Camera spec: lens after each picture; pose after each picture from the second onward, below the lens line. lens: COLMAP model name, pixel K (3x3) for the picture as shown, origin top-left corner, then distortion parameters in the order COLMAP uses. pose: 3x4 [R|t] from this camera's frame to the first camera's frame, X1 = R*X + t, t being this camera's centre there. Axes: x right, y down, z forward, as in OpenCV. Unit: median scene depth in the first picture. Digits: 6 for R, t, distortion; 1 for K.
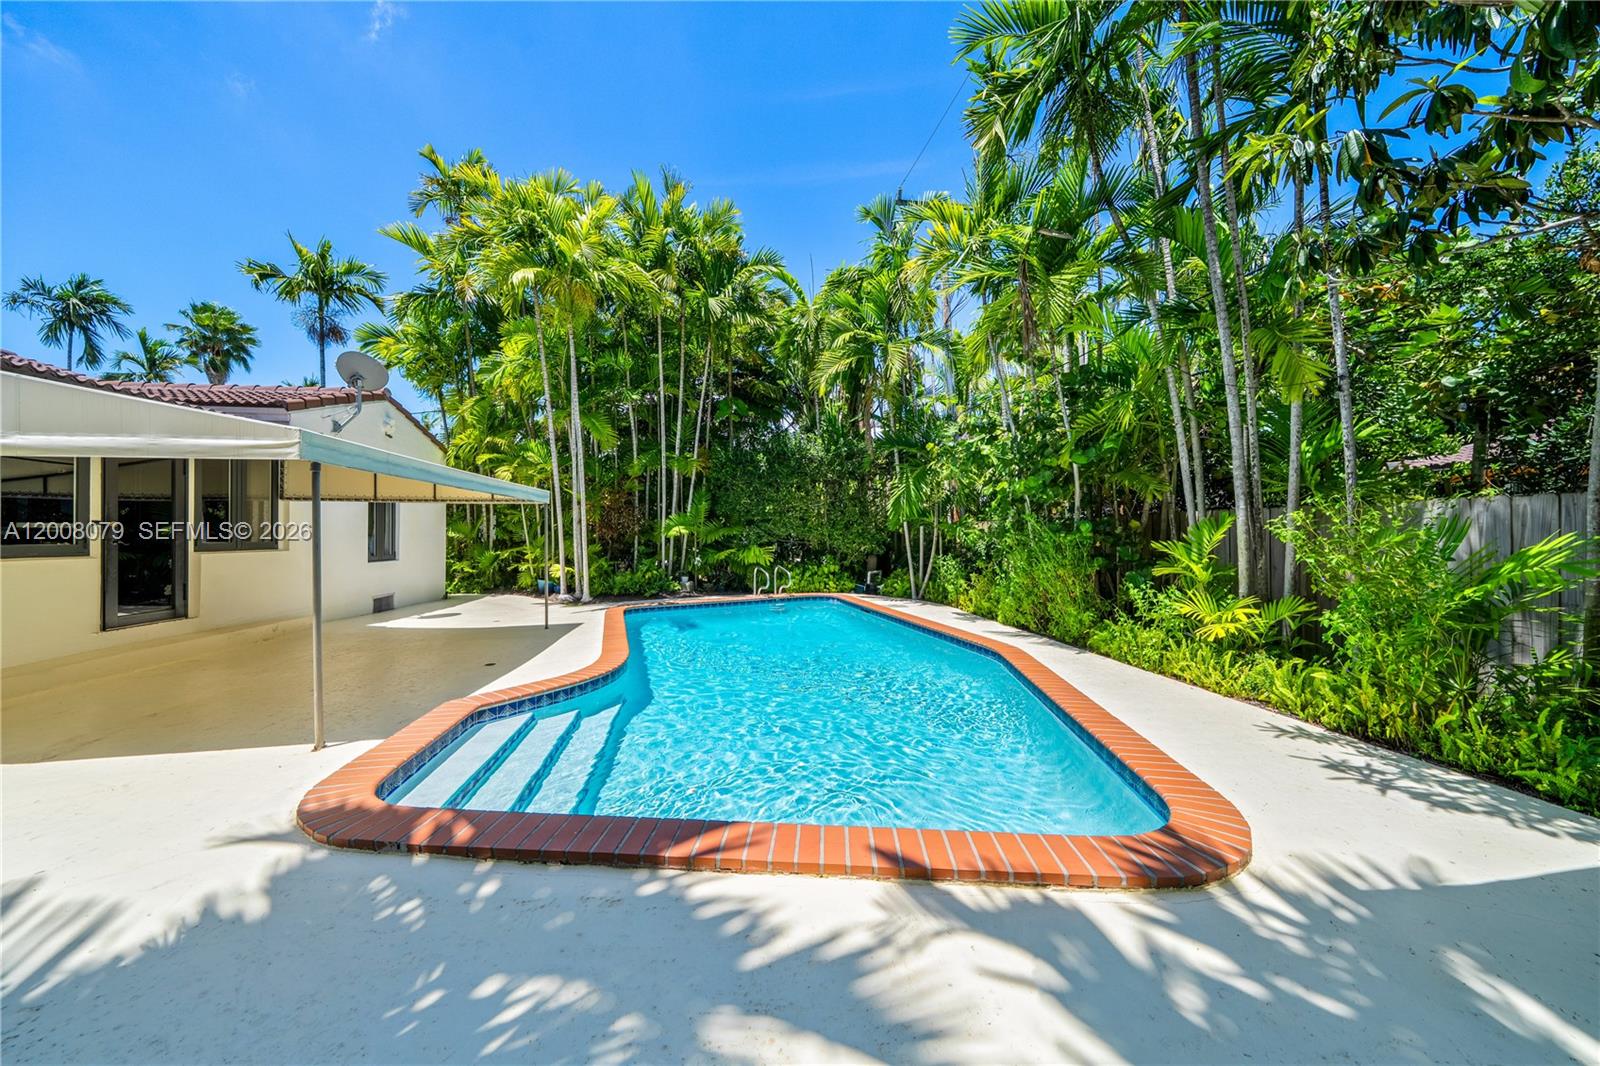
lens RADIAL K [[543.4, 0, 782.7], [0, 543.4, 528.8], [0, 0, 1]] dist [-0.009584, -0.000349]
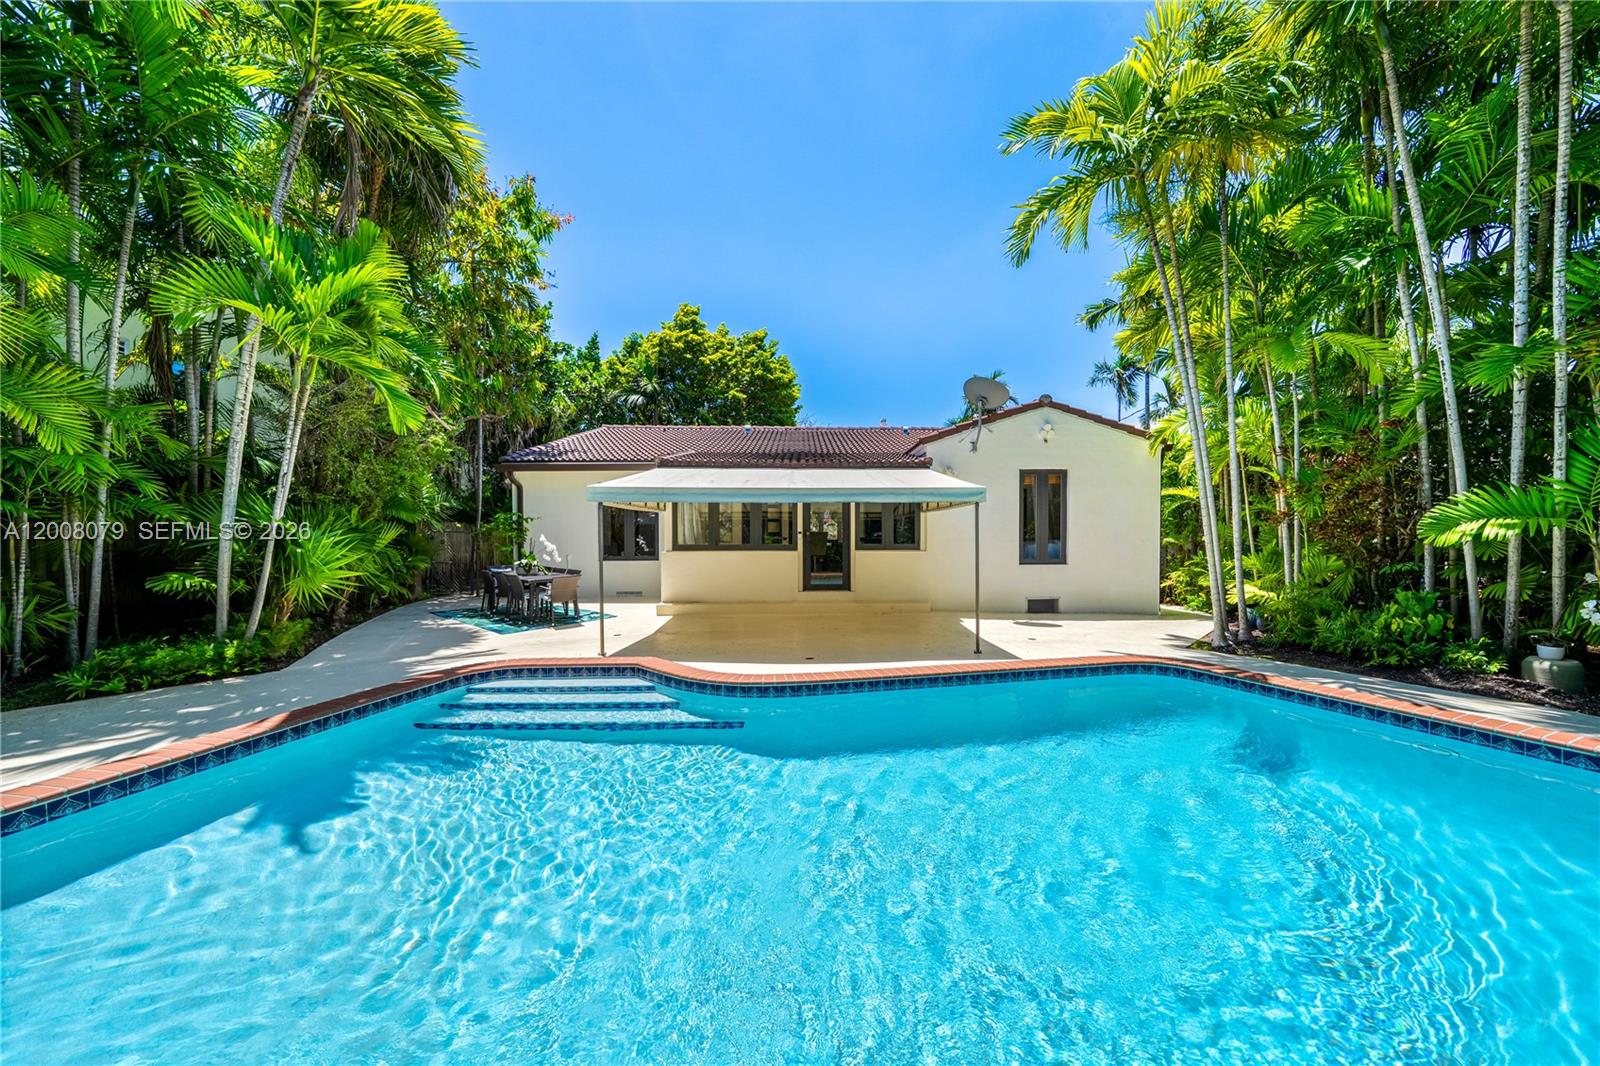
lens RADIAL K [[543.4, 0, 794.0], [0, 543.4, 542.1], [0, 0, 1]] dist [-0.009584, -0.000349]
pose [[-0.089305, 0.008427, -0.995969, 0.328263], [0.012965, 0.999889, 0.007297, 0.003748], [0.995920, -0.012261, -0.089404, 0.615138]]
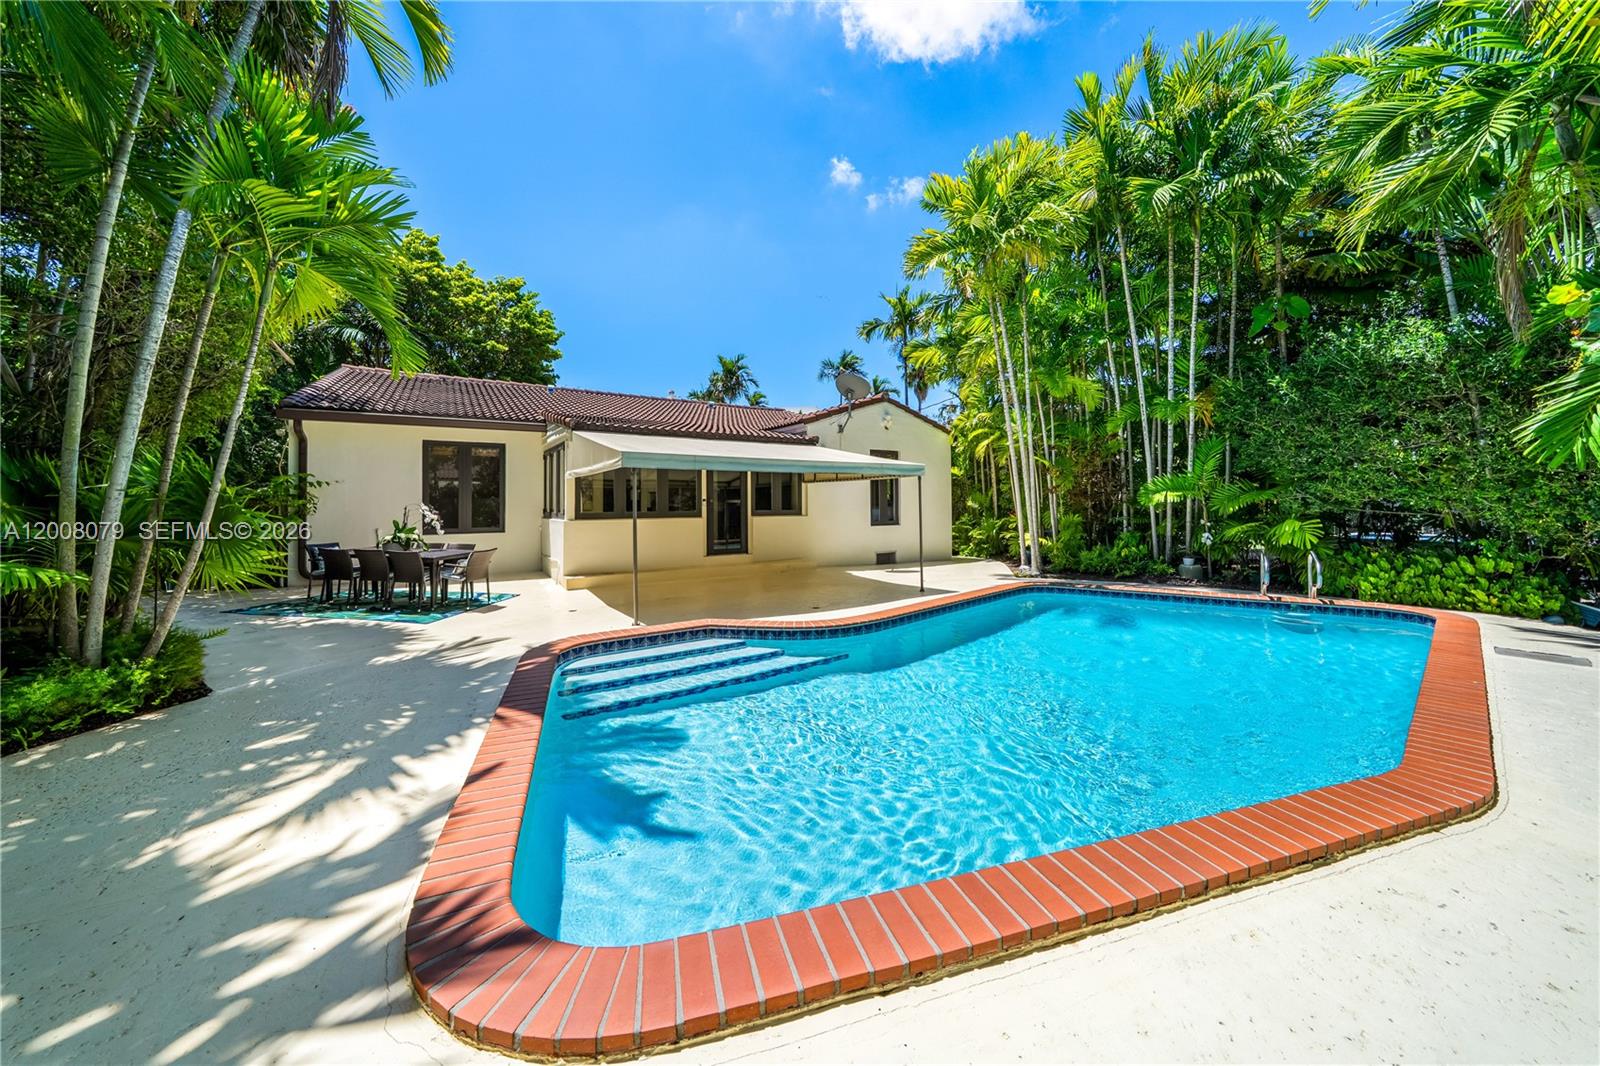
lens RADIAL K [[543.4, 0, 792.1], [0, 543.4, 487.0], [0, 0, 1]] dist [-0.009584, -0.000349]
pose [[0.418971, -0.034077, -0.907360, 0.353353], [0.017610, 0.999413, -0.029402, 0.002603], [0.907829, -0.003660, 0.419325, 0.245019]]
